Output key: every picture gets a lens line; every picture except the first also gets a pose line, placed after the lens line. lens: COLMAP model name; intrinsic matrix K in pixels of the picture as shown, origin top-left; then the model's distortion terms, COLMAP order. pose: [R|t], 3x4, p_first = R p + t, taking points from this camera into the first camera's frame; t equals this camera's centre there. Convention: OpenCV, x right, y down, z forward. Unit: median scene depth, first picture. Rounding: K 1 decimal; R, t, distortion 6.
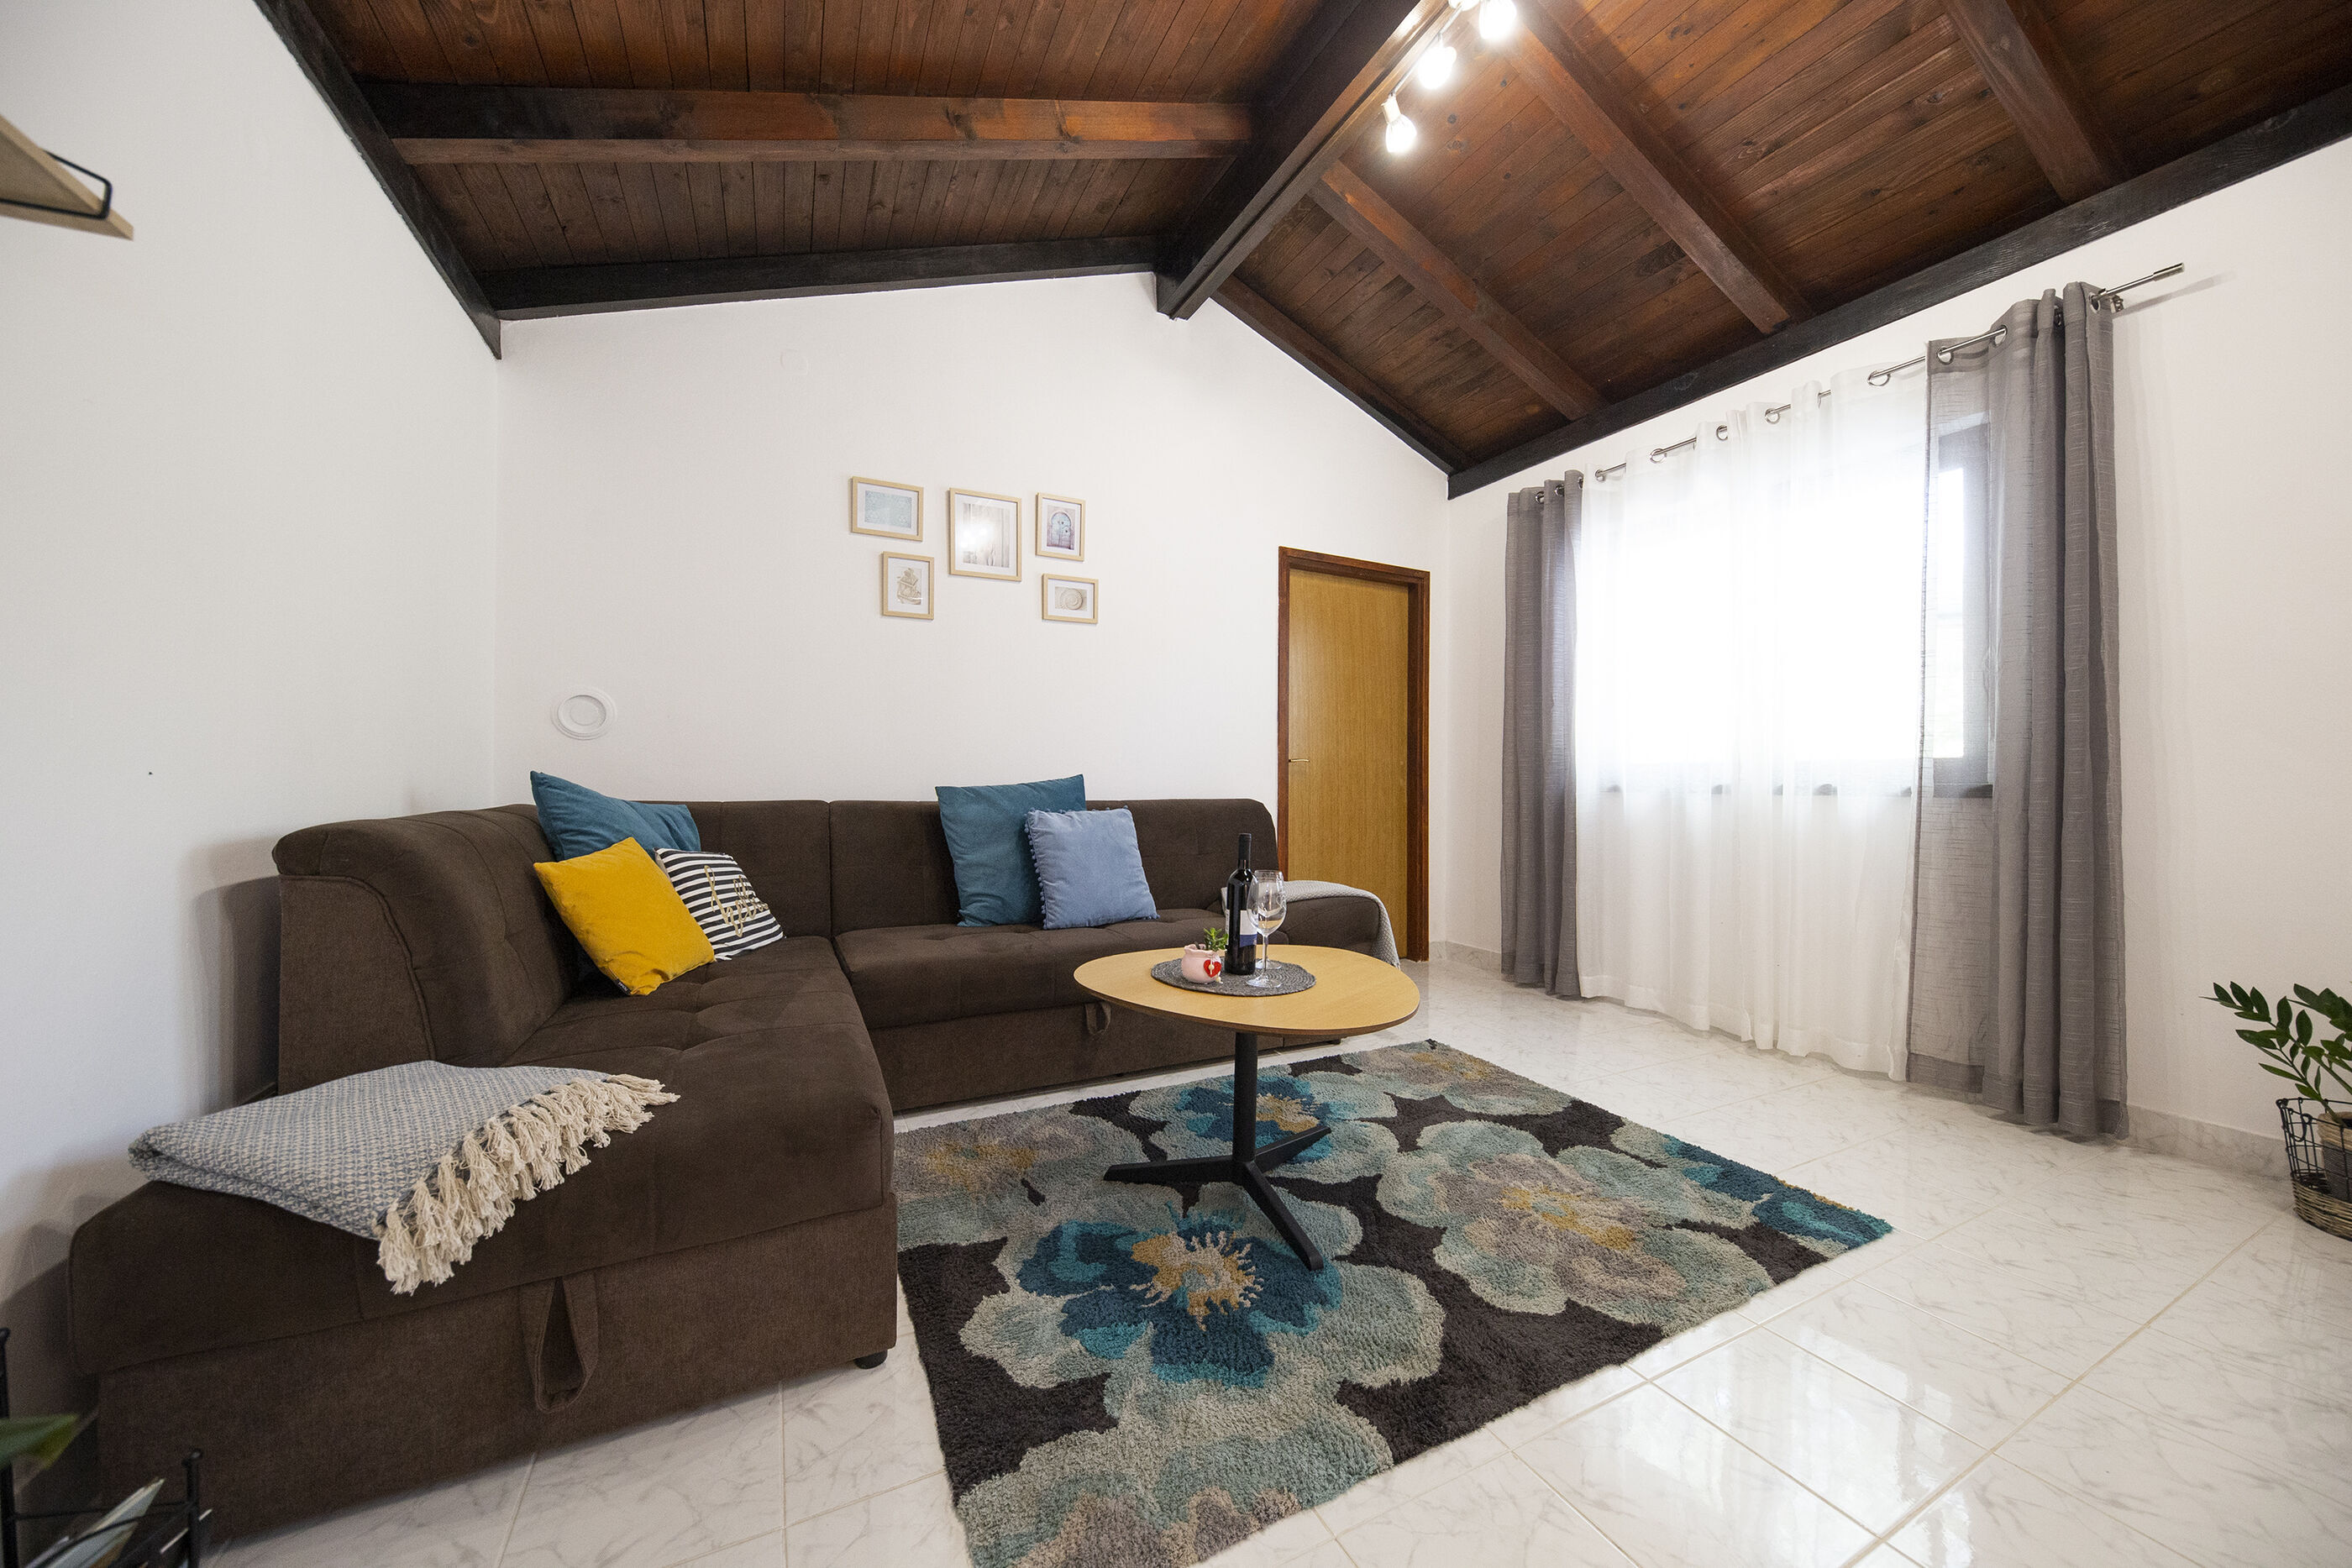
lens RADIAL K [[809.4, 0, 1175.7], [0, 809.4, 776.3], [0, 0, 1]] dist [0.012644, -0.007185]
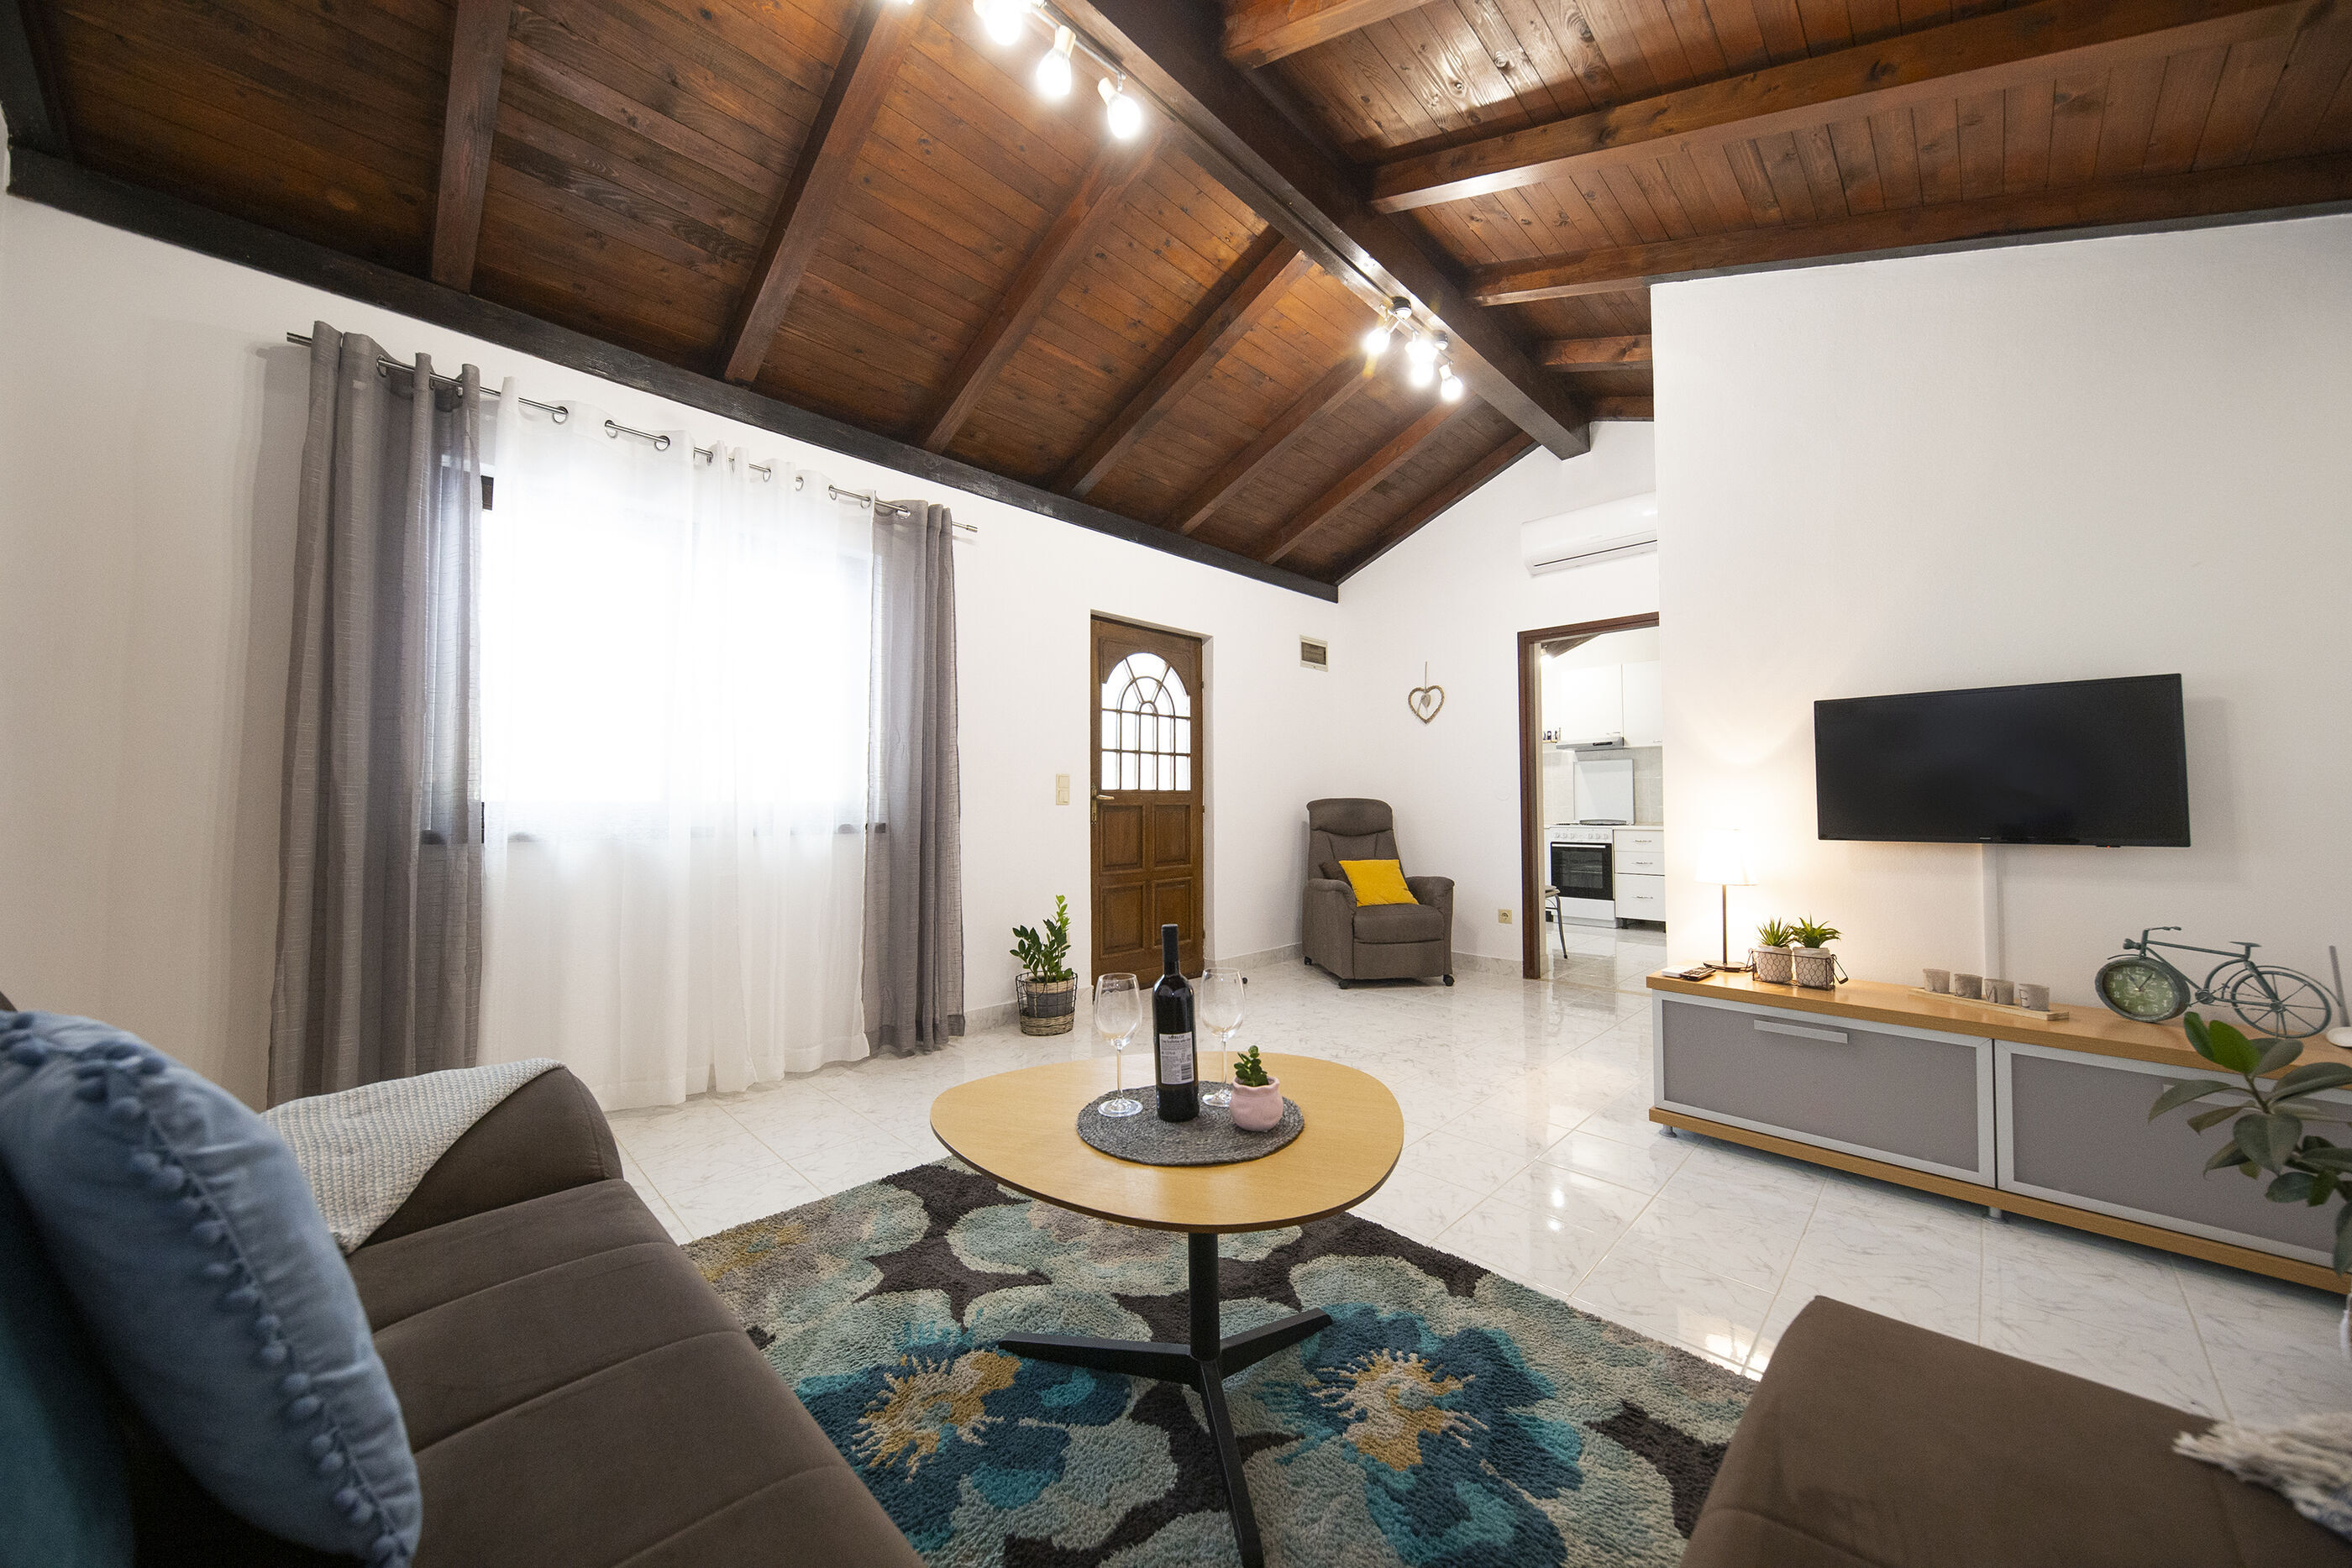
lens RADIAL K [[809.4, 0, 1175.7], [0, 809.4, 776.3], [0, 0, 1]] dist [0.012644, -0.007185]
pose [[-0.317059, 0.024794, 0.948082, -0.545507], [-0.008614, 0.999542, -0.029020, -0.038765], [-0.948367, -0.017368, -0.316700, 1.085073]]
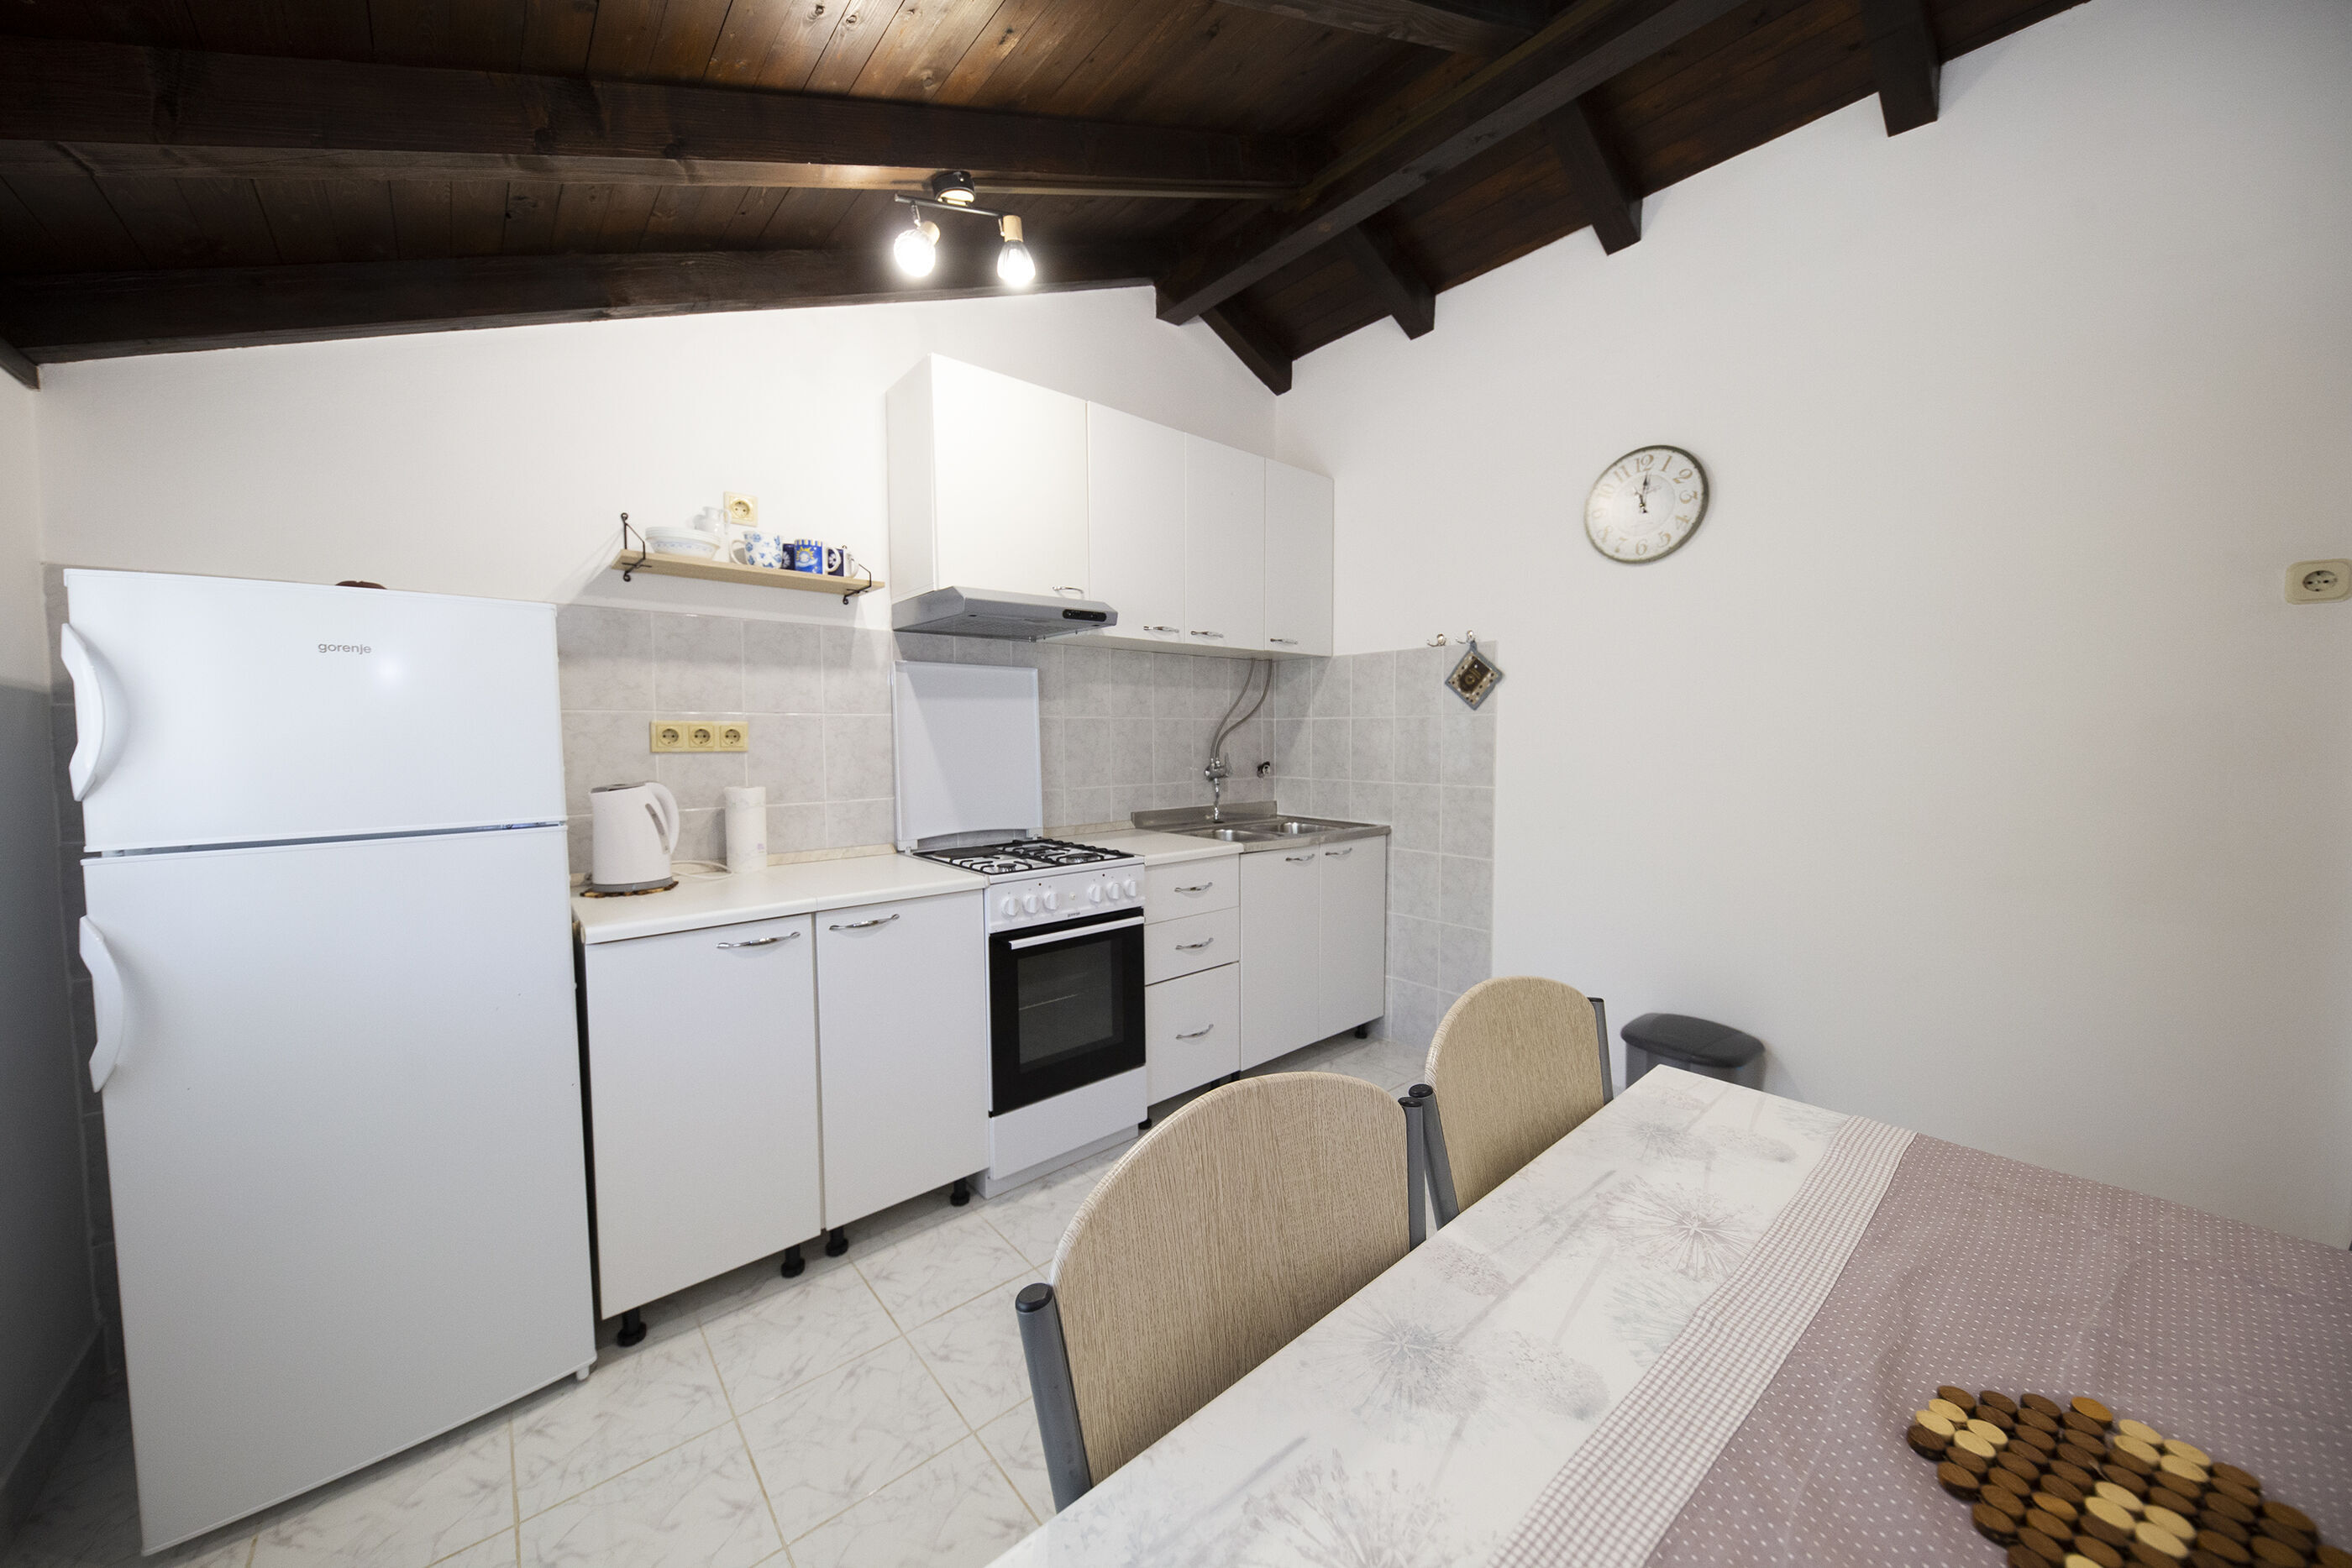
lens RADIAL K [[809.4, 0, 1175.7], [0, 809.4, 776.3], [0, 0, 1]] dist [0.012644, -0.007185]
pose [[-0.969803, 0.009721, -0.243697, 2.105715], [-0.001351, 0.998976, 0.045224, -0.108639], [0.243888, 0.044188, -0.968796, -0.442829]]
